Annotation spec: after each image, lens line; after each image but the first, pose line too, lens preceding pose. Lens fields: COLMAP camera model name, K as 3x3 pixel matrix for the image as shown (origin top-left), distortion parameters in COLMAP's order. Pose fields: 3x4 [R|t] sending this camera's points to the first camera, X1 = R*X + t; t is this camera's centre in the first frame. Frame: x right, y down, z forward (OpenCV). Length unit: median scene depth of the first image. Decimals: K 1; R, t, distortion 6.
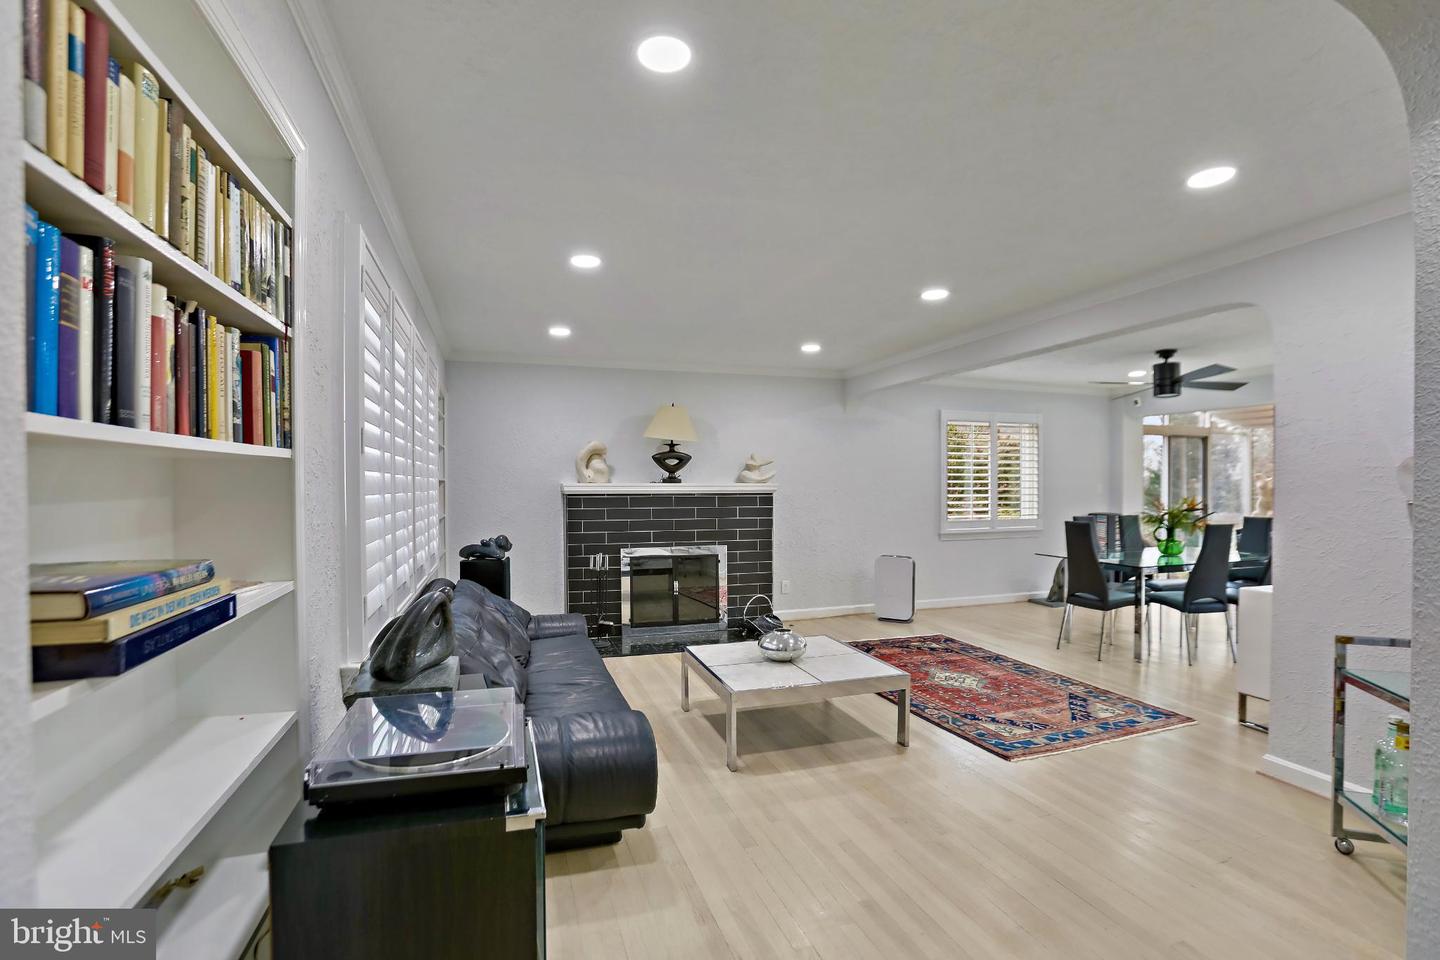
lens RADIAL K [[662.9, 0, 724.8], [0, 662.9, 477.5], [0, 0, 1]] dist [-0.073161, 0.026302]
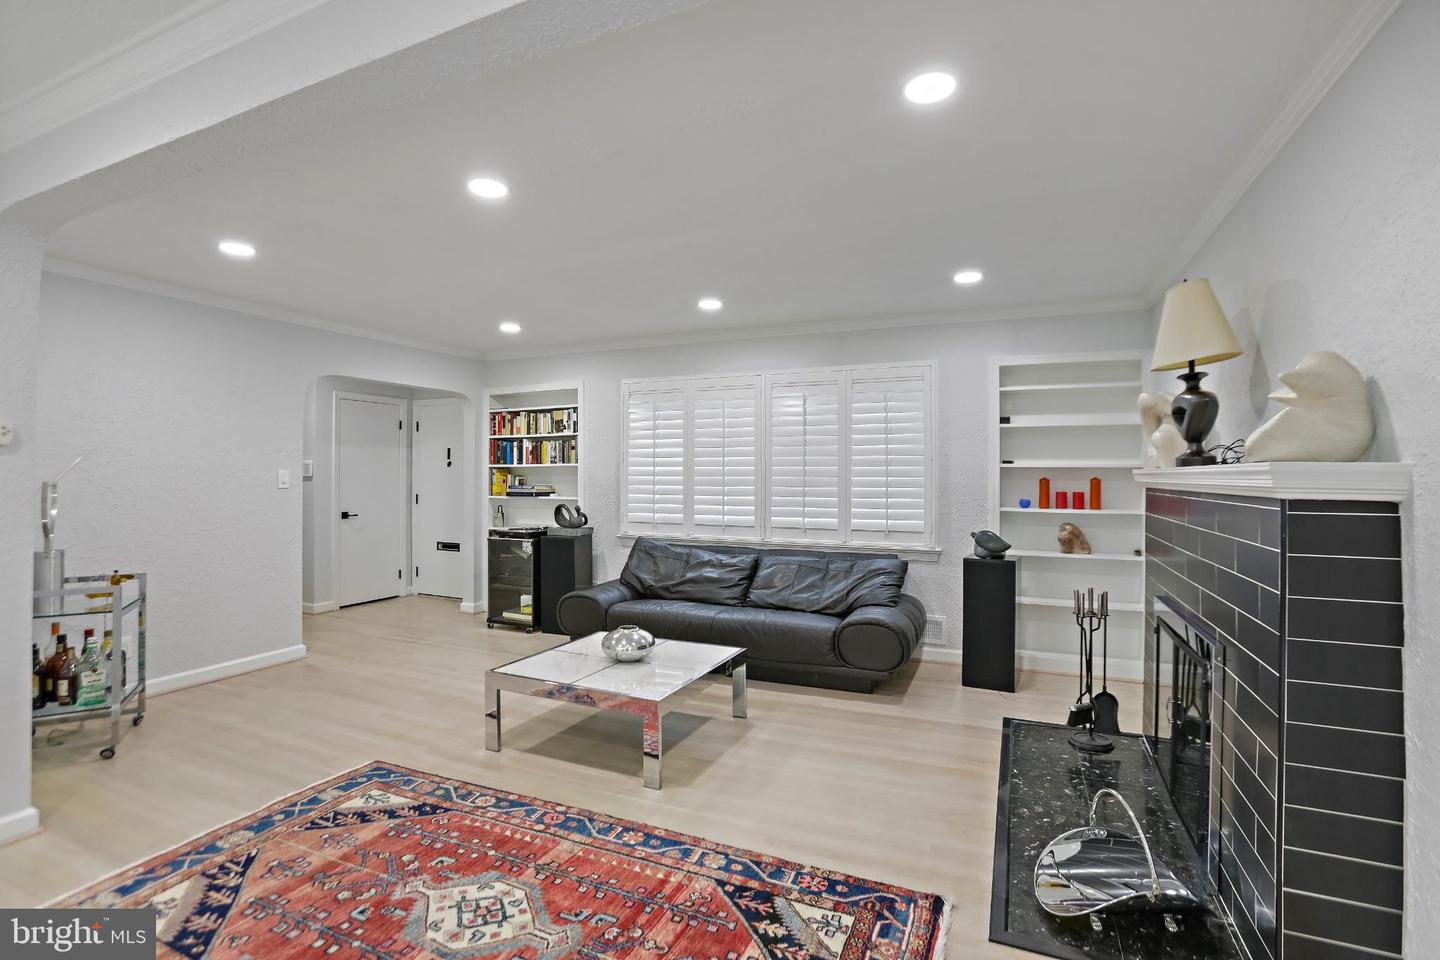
lens RADIAL K [[662.9, 0, 724.8], [0, 662.9, 477.5], [0, 0, 1]] dist [-0.073161, 0.026302]
pose [[-0.662340, -0.003385, -0.749196, 0.700806], [0.003227, 0.999968, -0.007371, 0.029496], [0.749196, -0.007299, -0.662308, 1.743224]]
